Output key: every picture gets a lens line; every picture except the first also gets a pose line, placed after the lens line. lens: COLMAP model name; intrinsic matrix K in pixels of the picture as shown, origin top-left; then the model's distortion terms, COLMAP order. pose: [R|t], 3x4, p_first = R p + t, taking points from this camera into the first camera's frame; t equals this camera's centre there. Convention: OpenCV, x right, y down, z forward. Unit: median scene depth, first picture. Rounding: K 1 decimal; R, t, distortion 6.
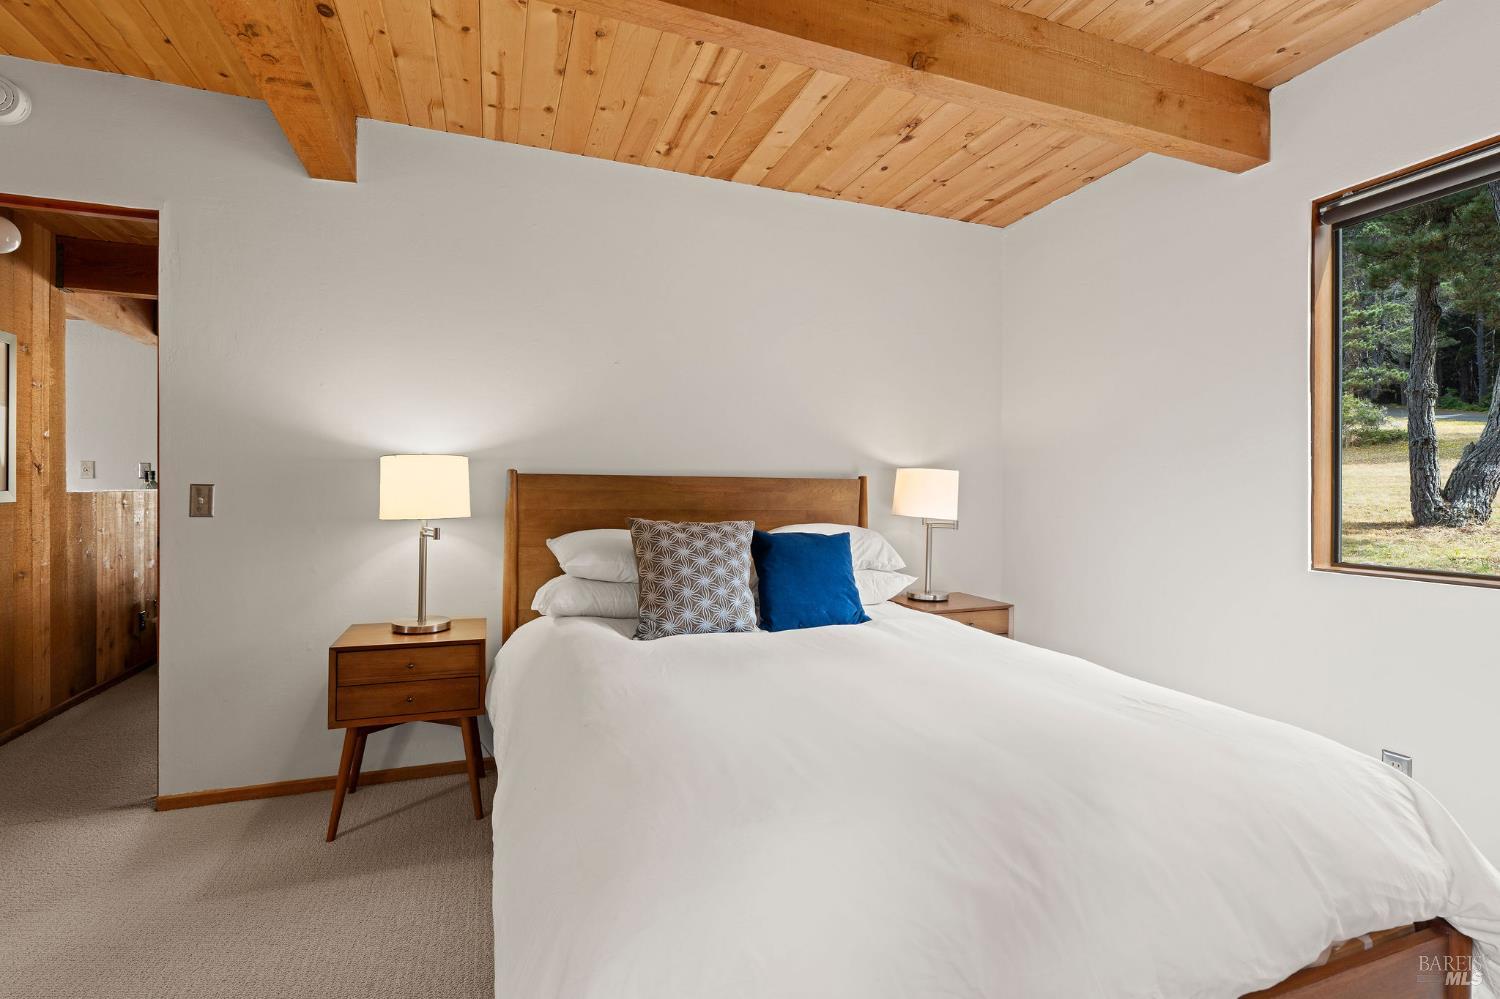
lens RADIAL K [[686.7, 0, 742.8], [0, 686.7, 488.3], [0, 0, 1]] dist [-0.002891, -0.000163]
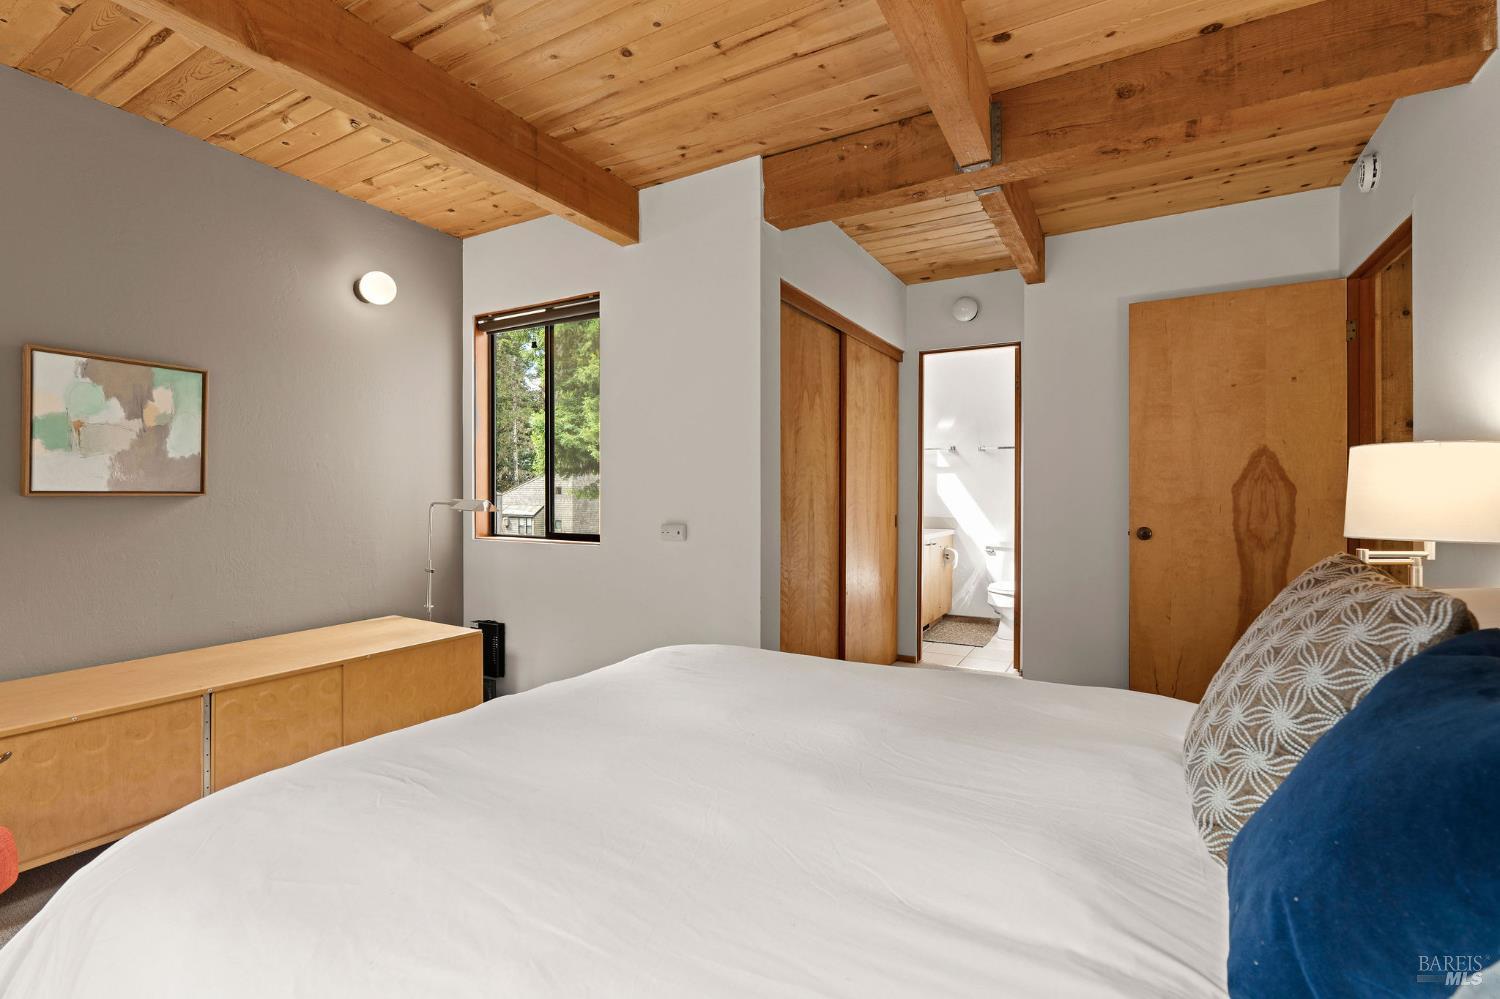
lens RADIAL K [[678.5, 0, 745.6], [0, 678.5, 496.9], [0, 0, 1]] dist [-0.007086, 0.000713]
pose [[-0.769039, -0.001742, -0.639199, 0.438823], [-0.000944, 0.999998, -0.001589, 0.004124], [0.639201, -0.000619, -0.769039, 1.019668]]
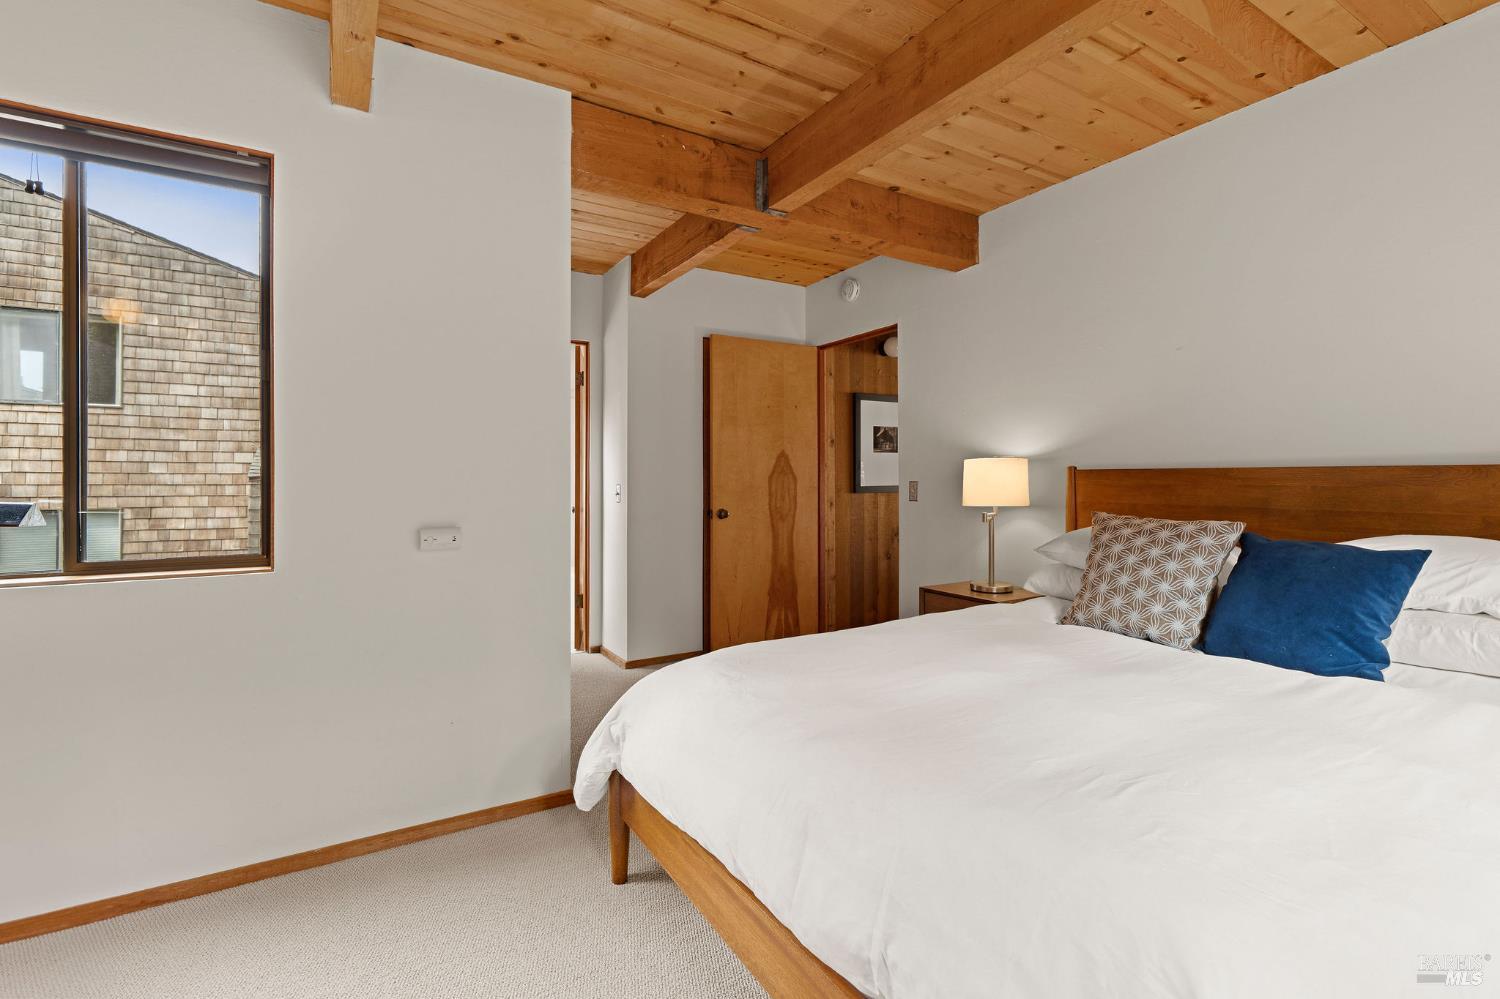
lens RADIAL K [[680.7, 0, 747.6], [0, 680.7, 480.1], [0, 0, 1]] dist [-0.003463, 0.001235]
pose [[0.190220, -0.006675, -0.981719, 0.688874], [0.007885, 0.999955, -0.005272, -0.002920], [0.981710, -0.006738, 0.190264, 0.269449]]
